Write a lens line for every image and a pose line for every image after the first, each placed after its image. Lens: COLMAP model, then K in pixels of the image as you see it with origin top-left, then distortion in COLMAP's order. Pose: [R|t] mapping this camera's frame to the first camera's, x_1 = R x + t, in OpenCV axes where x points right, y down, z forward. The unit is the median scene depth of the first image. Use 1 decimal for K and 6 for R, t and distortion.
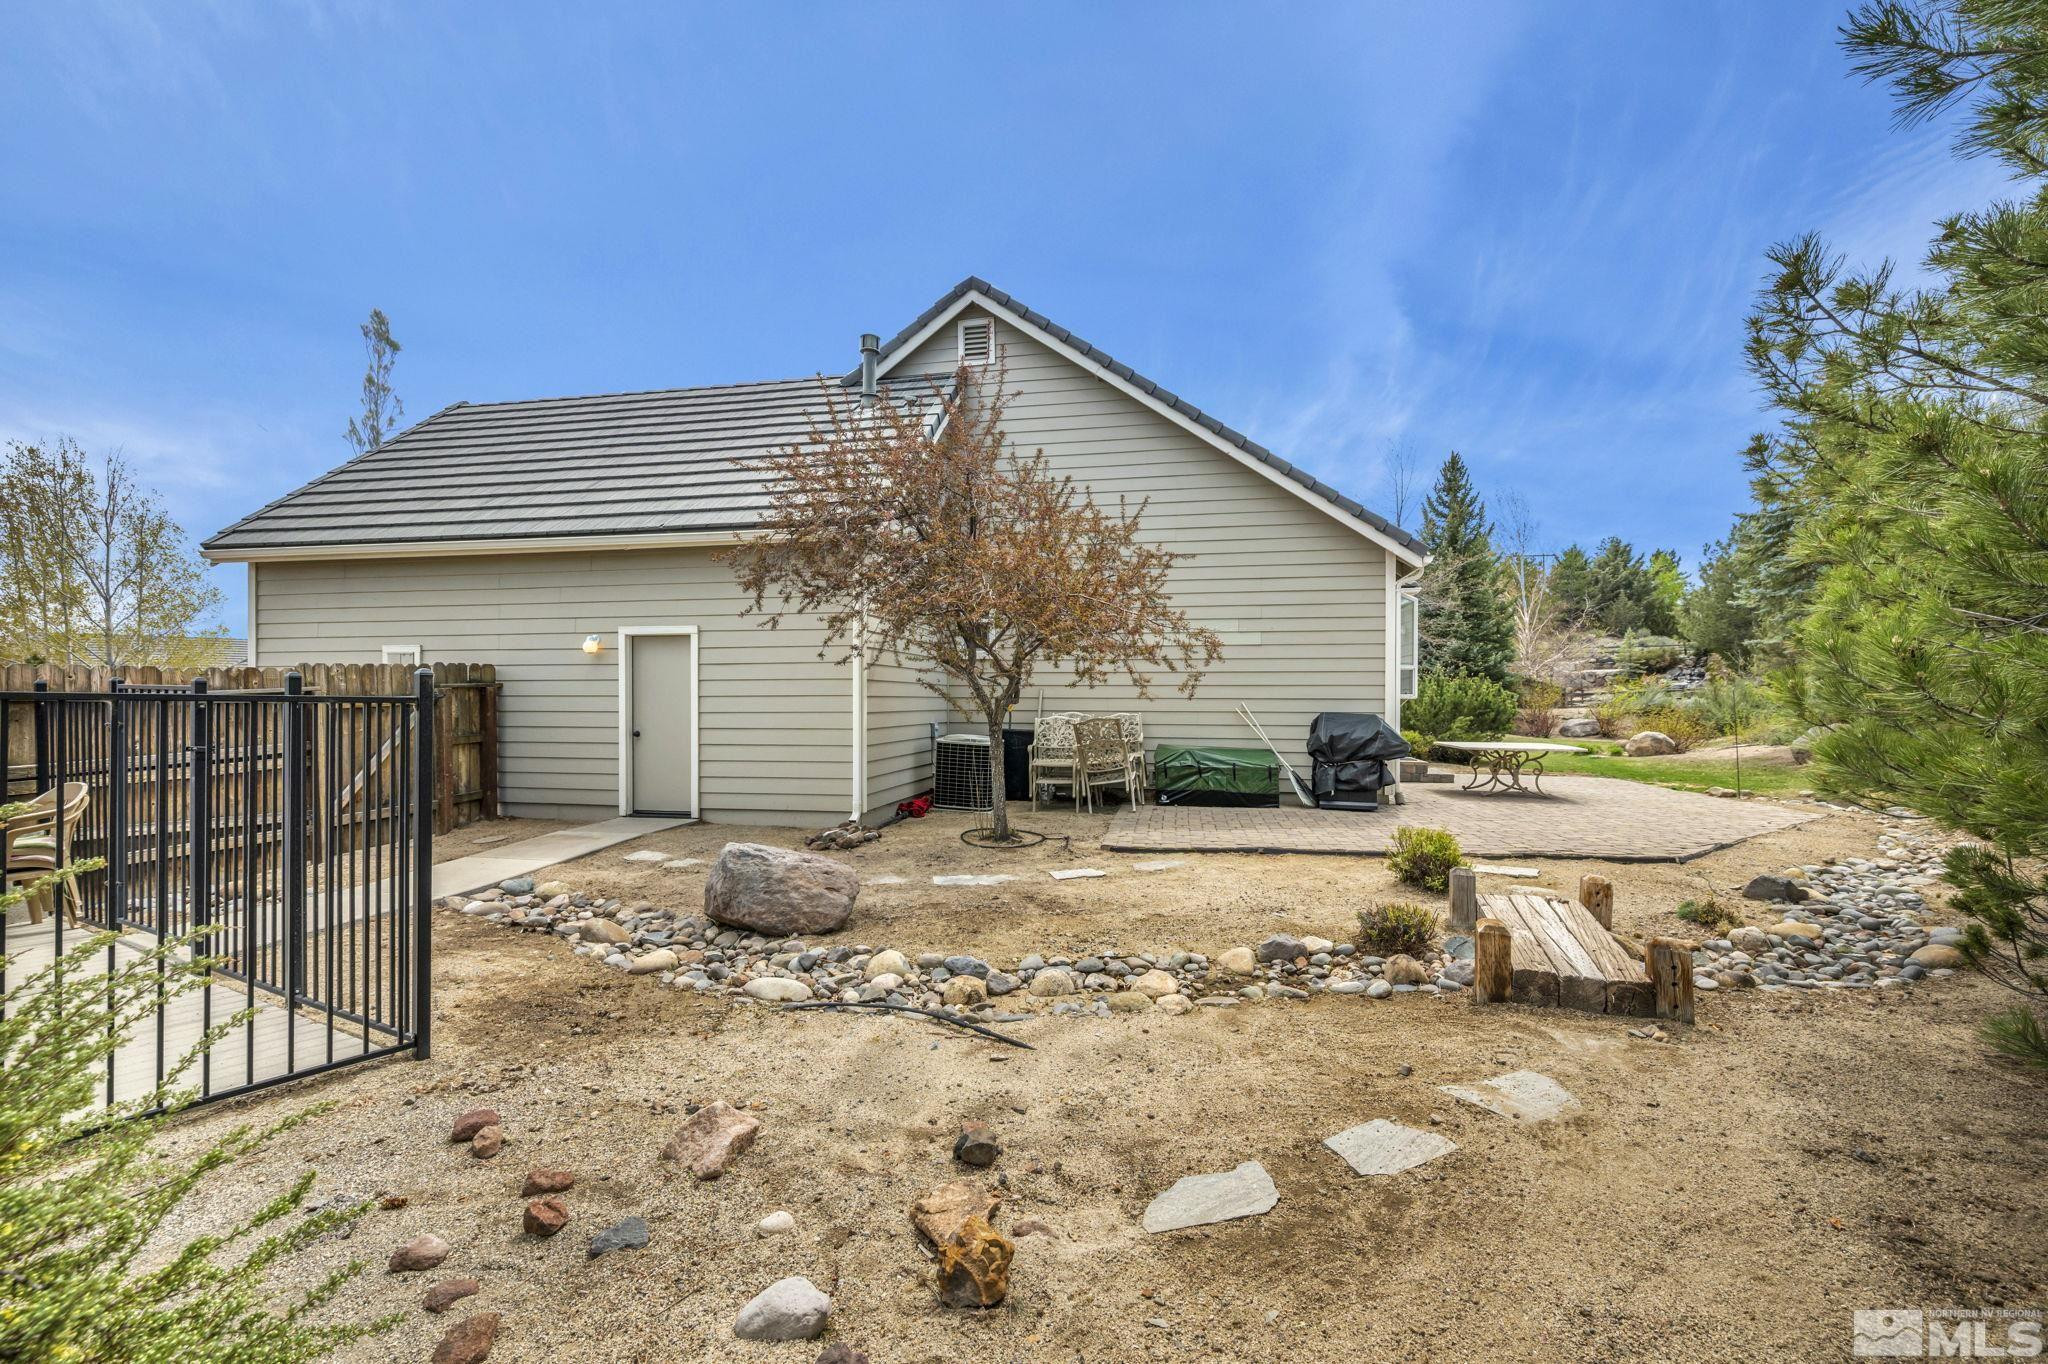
lens RADIAL K [[880.2, 0, 1010.9], [0, 880.2, 712.5], [0, 0, 1]] dist [0.002851, -0.000270]
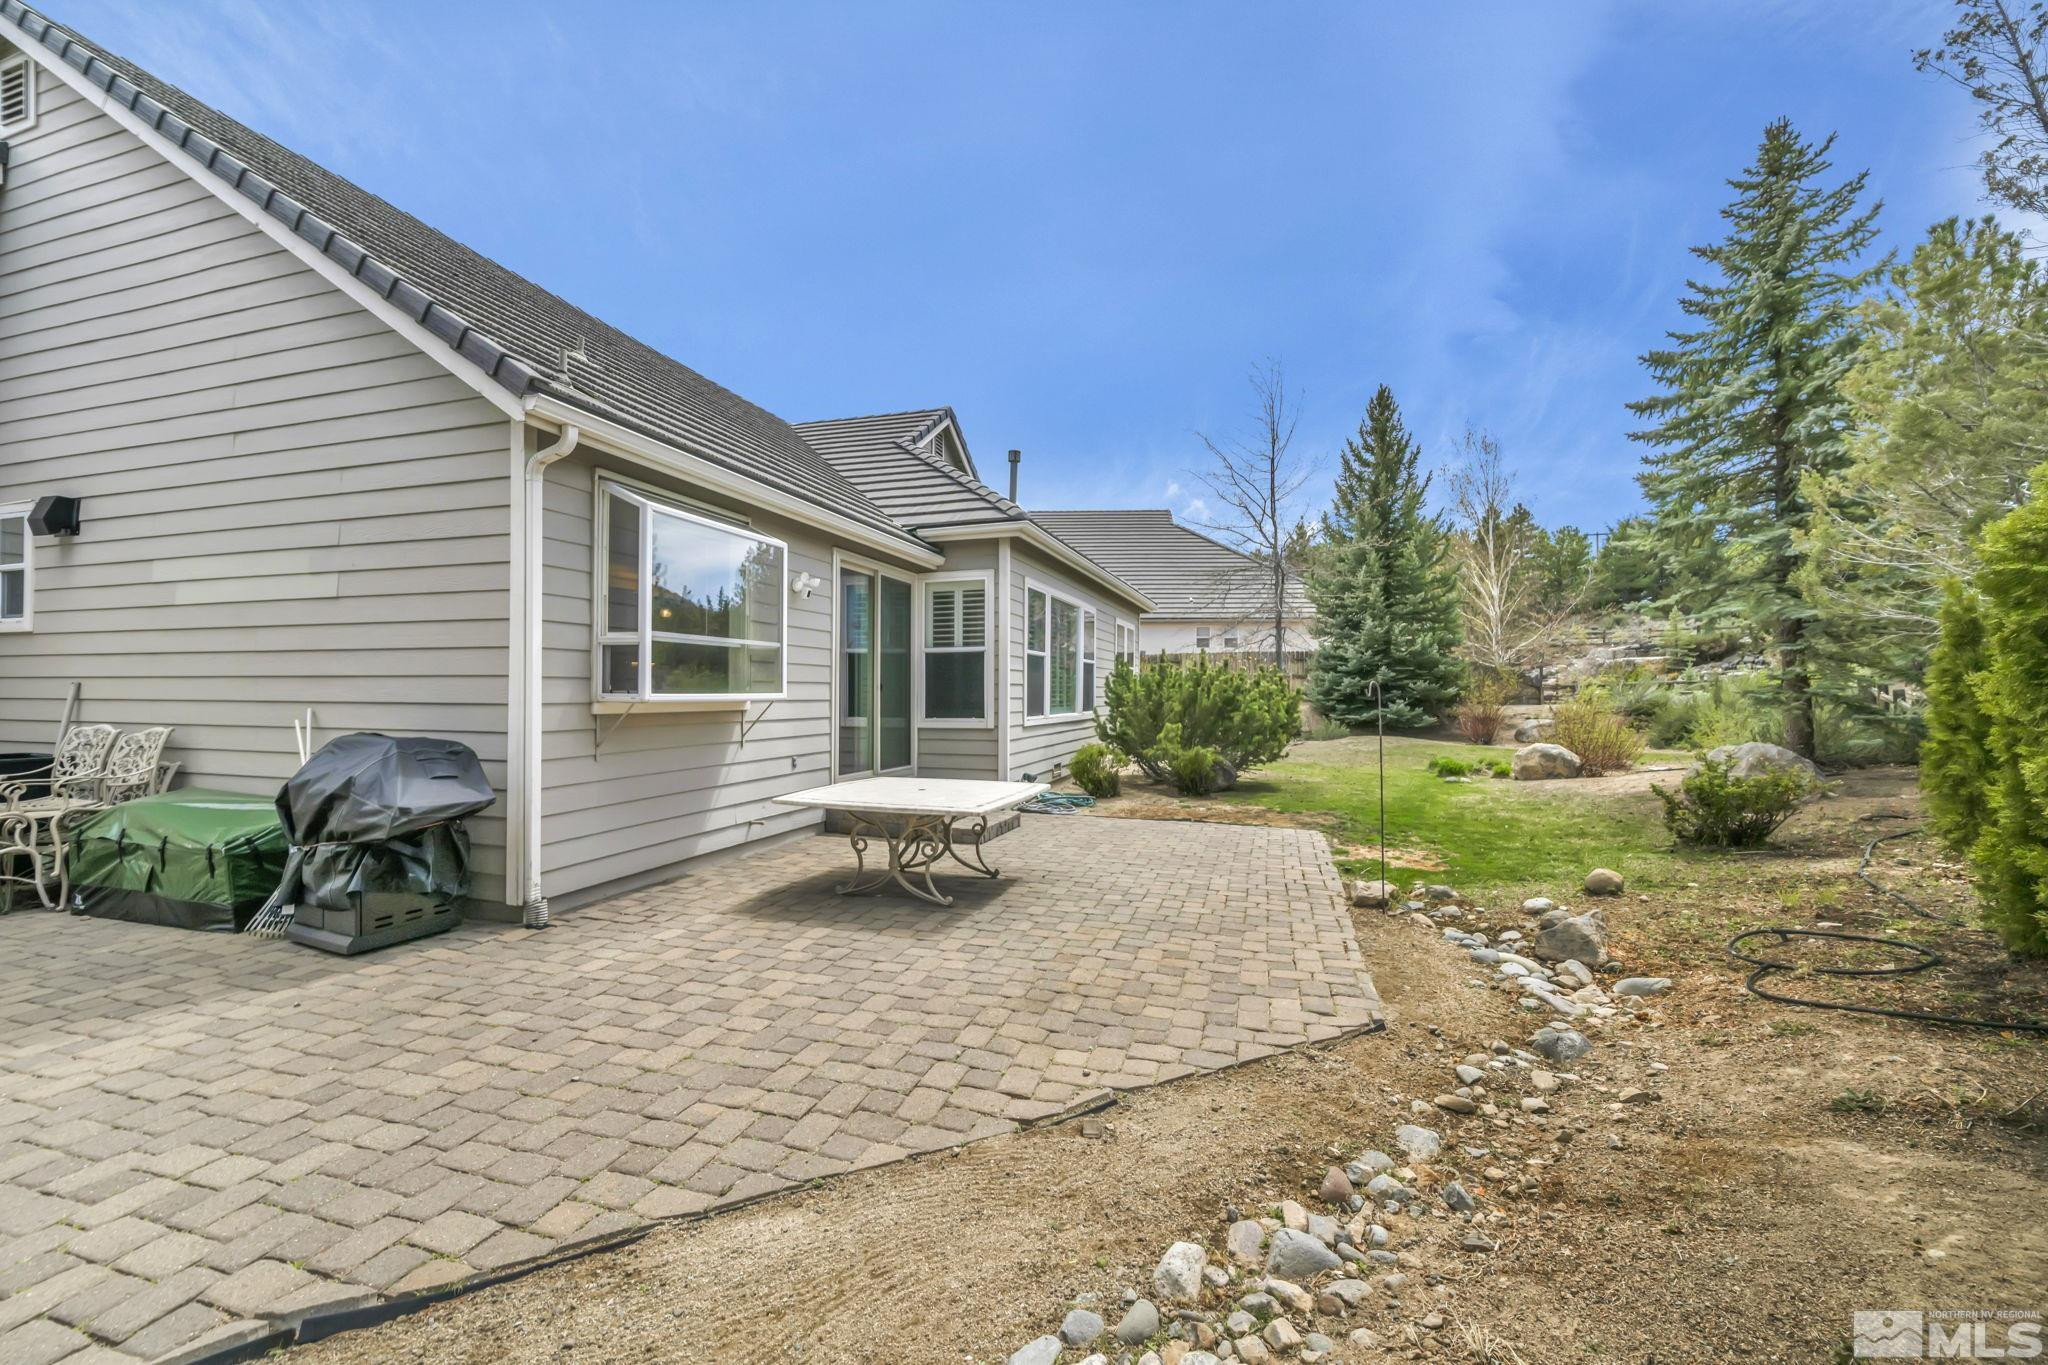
lens RADIAL K [[815.5, 0, 1070.9], [0, 815.5, 686.2], [0, 0, 1]] dist [-0.000704, -0.000681]
pose [[0.993130, 0.000546, -0.117019, 0.307961], [-0.002750, 0.999822, -0.018674, -0.006946], [0.116988, 0.018868, 0.992954, 0.233538]]
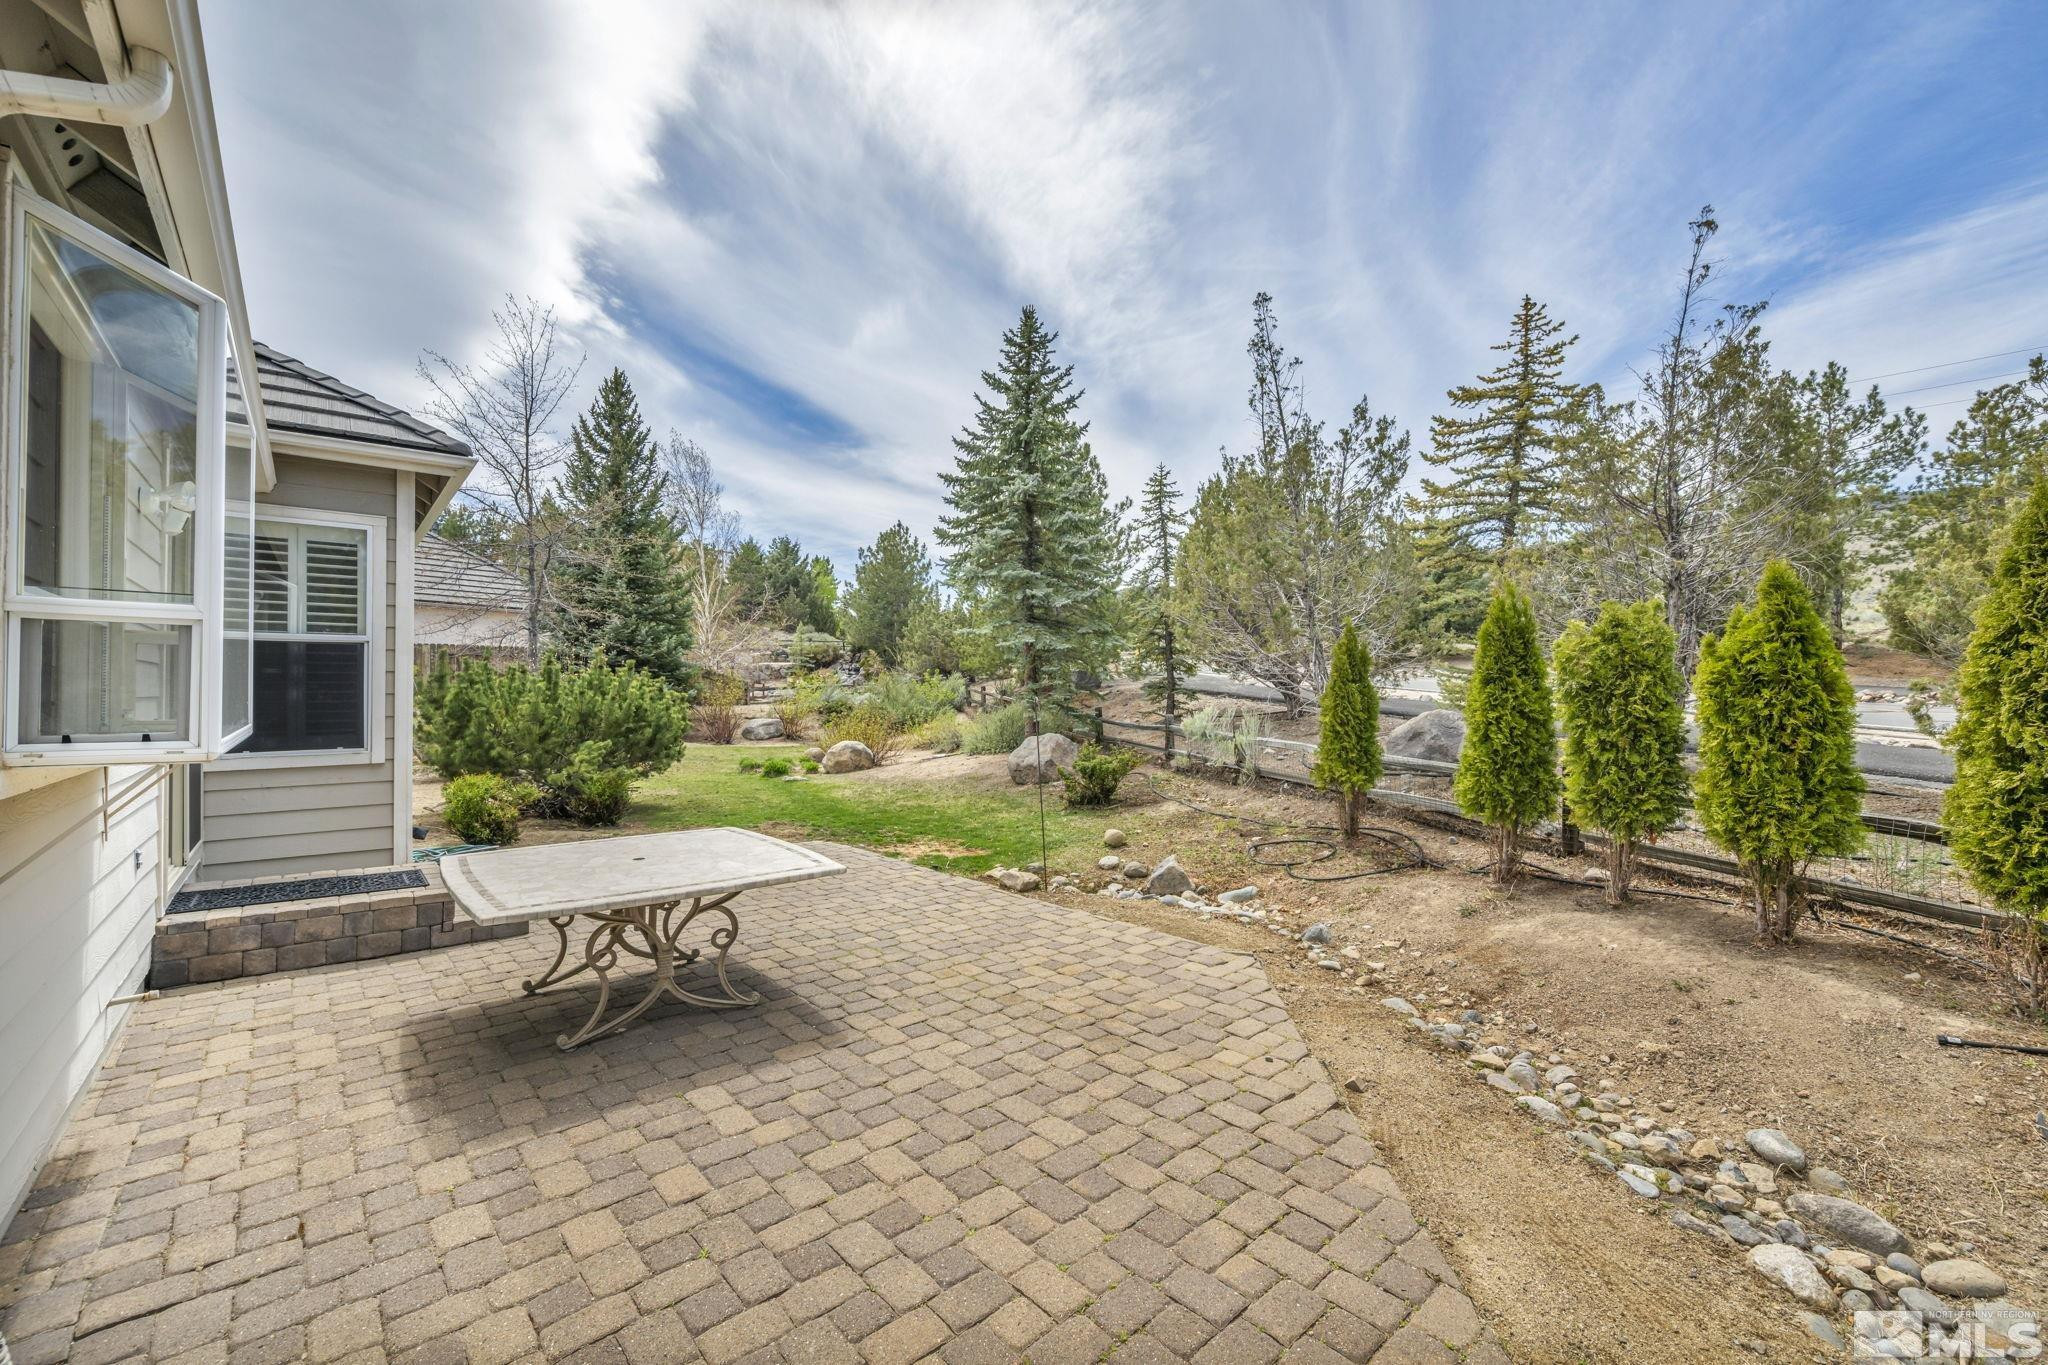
lens RADIAL K [[815.5, 0, 1016.5], [0, 815.5, 684.1], [0, 0, 1]] dist [-0.000704, -0.000681]
pose [[0.628775, 0.007610, 0.777550, 0.175069], [0.006229, 0.999871, -0.014823, -0.012391], [-0.777562, 0.014164, 0.628647, 0.295429]]
